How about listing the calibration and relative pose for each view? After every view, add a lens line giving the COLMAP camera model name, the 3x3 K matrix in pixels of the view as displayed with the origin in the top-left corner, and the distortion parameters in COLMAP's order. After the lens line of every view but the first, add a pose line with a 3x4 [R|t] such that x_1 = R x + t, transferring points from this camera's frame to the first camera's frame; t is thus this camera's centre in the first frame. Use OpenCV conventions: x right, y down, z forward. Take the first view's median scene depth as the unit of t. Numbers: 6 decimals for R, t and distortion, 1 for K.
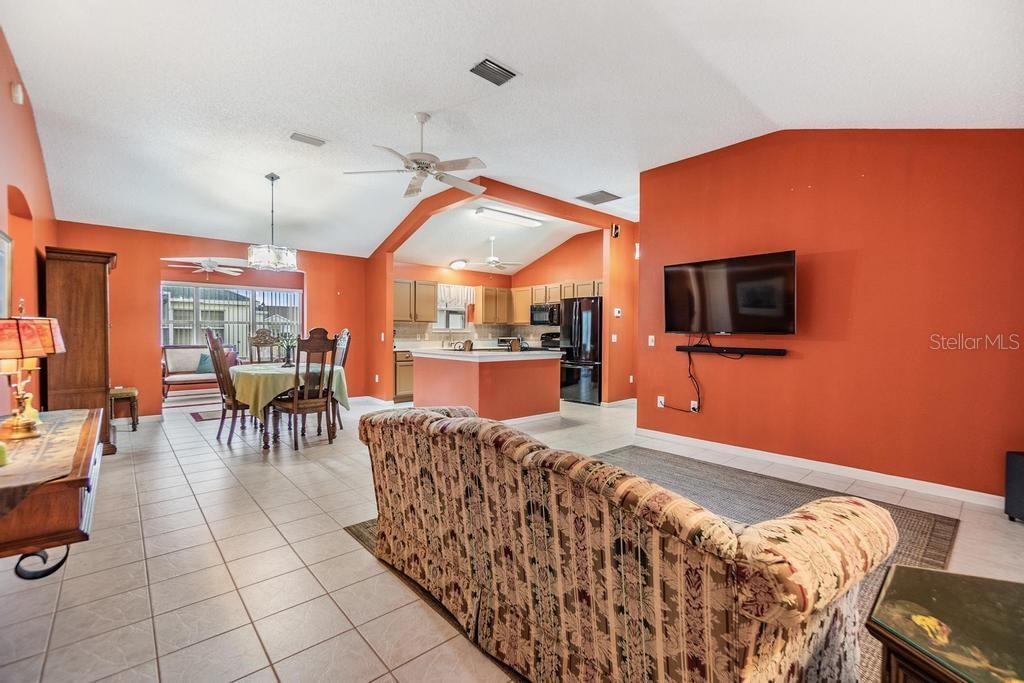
lens RADIAL K [[444.3, 0, 509.2], [0, 444.3, 335.6], [0, 0, 1]] dist [-0.003458, -0.000505]
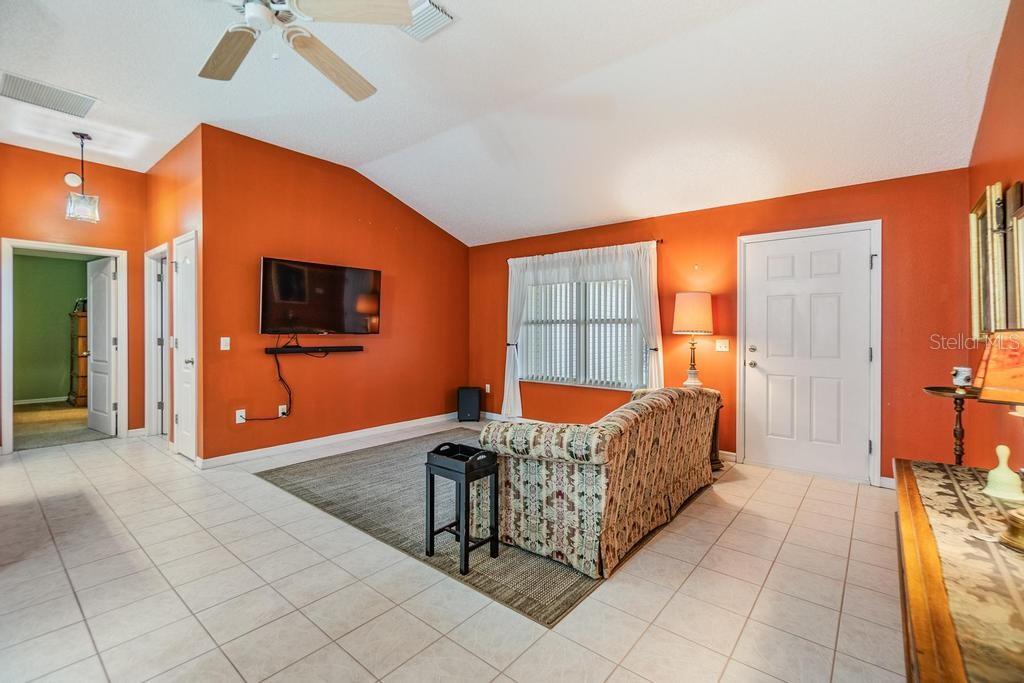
lens RADIAL K [[449.2, 0, 503.0], [0, 449.2, 331.2], [0, 0, 1]] dist [-0.000695, 0.000319]
pose [[-0.144170, -0.008476, 0.989517, -0.363742], [0.004356, 0.999948, 0.009200, -0.010720], [-0.989543, 0.005637, -0.144126, 0.407538]]
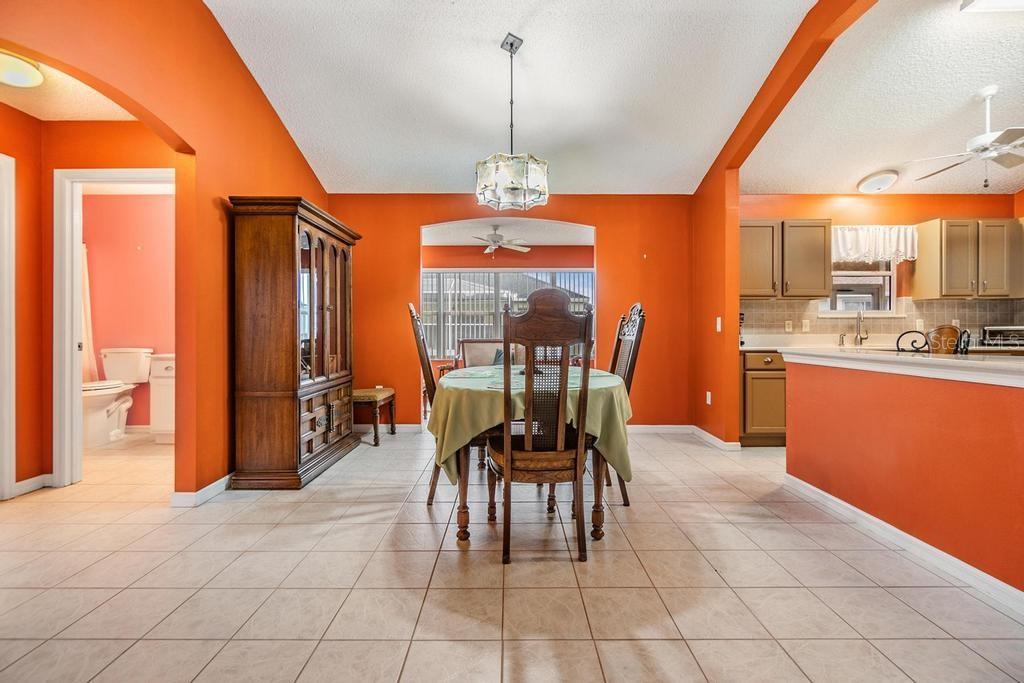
lens RADIAL K [[451.2, 0, 510.0], [0, 451.2, 331.6], [0, 0, 1]] dist [-0.003700, 0.000165]
pose [[0.748116, -0.006717, -0.663534, -0.099388], [0.000661, 0.999956, -0.009378, 0.016291], [0.663568, 0.006578, 0.748087, 0.379497]]
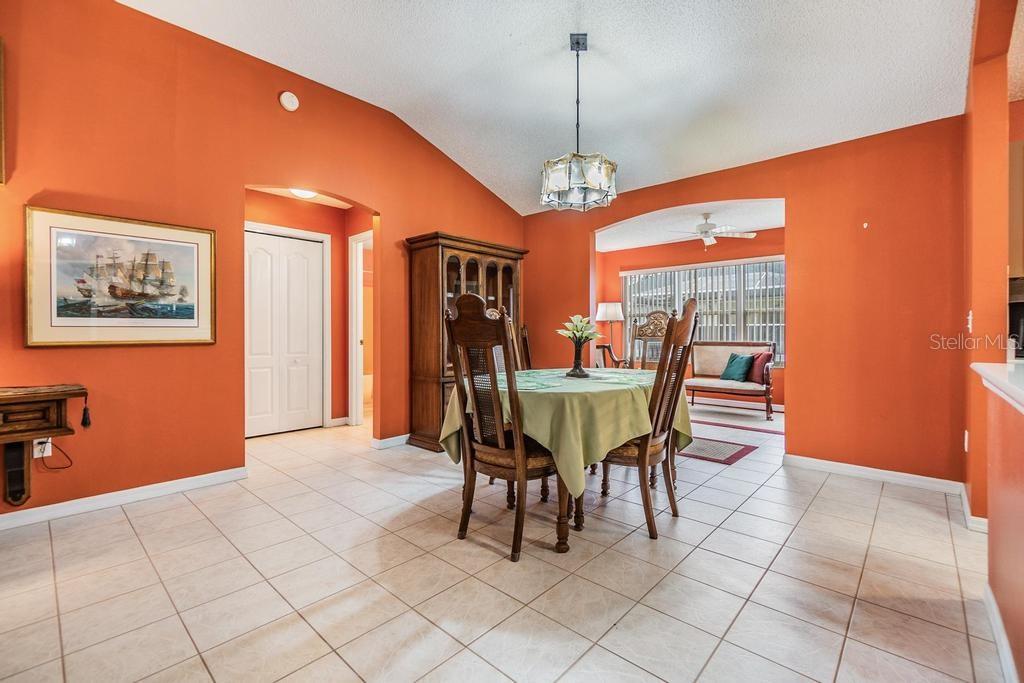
lens RADIAL K [[447.0, 0, 505.6], [0, 447.0, 334.6], [0, 0, 1]] dist [-0.004162, -0.000256]
pose [[0.091483, -0.003011, -0.995802, 0.019162], [-0.006219, 0.999974, -0.003595, 0.015403], [0.995787, 0.006522, 0.091462, 0.576711]]
